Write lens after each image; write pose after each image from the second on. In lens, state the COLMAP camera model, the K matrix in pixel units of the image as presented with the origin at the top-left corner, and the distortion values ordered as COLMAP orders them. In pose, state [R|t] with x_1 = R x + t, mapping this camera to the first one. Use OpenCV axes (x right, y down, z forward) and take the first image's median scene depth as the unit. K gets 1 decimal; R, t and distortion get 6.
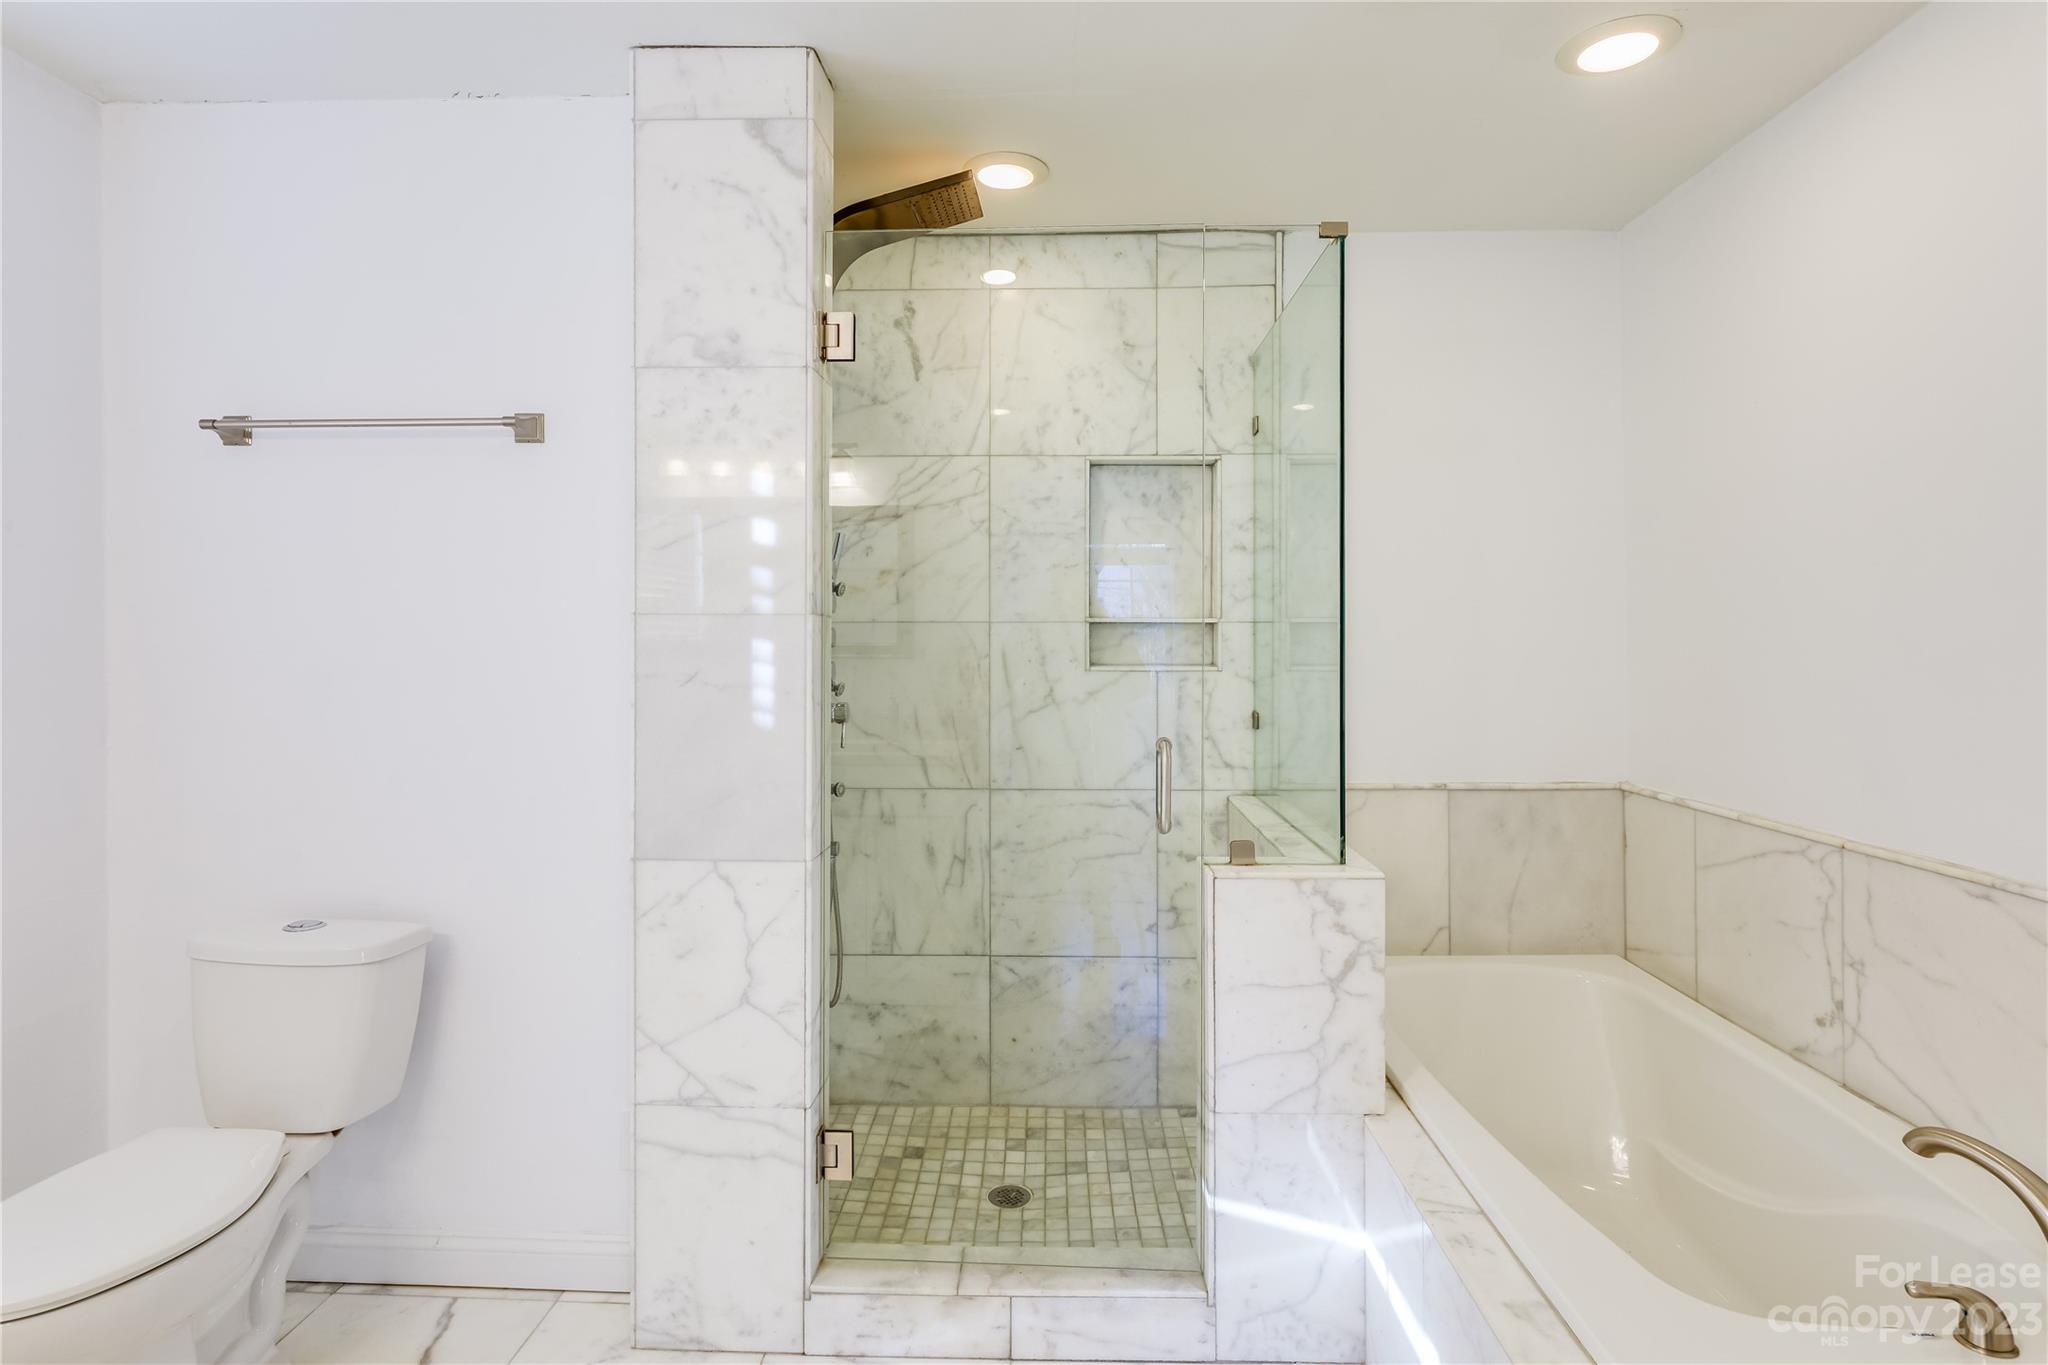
lens RADIAL K [[1007.9, 0, 1034.8], [0, 1007.9, 642.3], [0, 0, 1]] dist [-0.000229, 0.009272]
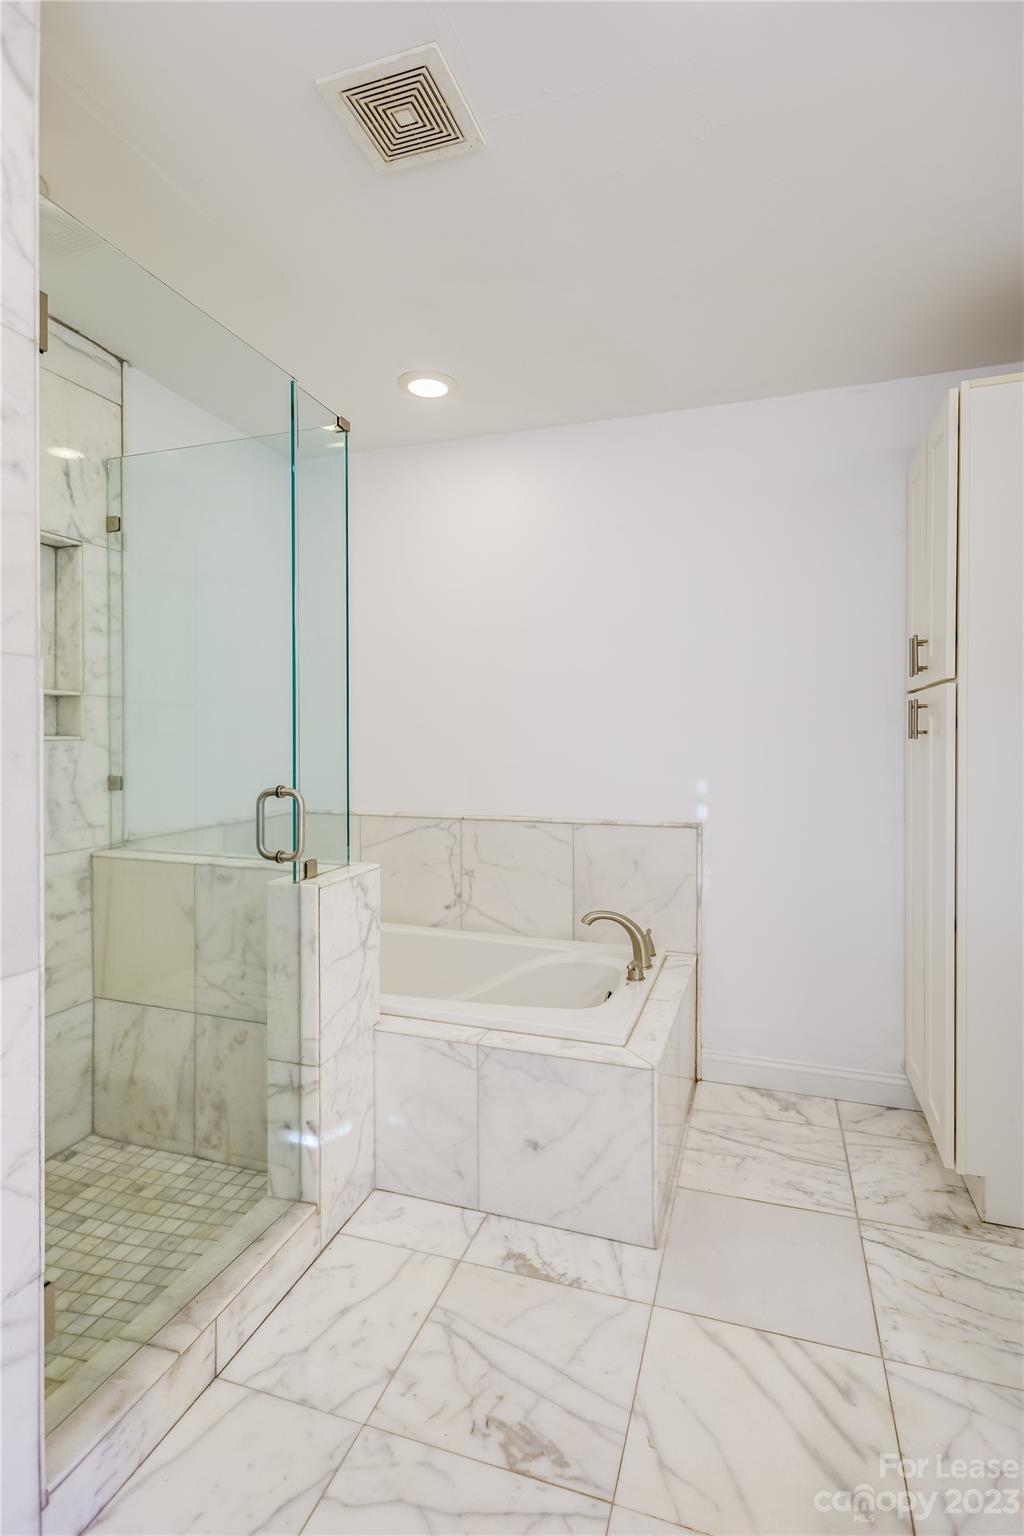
lens RADIAL K [[757.1, 0, 507.5], [0, 757.1, 742.6], [0, 0, 1]] dist [0.002132, 0.000170]
pose [[0.302090, -0.008000, 0.953246, -0.644149], [-0.000977, 0.999962, 0.008702, 0.033136], [-0.953279, -0.003560, 0.302071, 0.439823]]
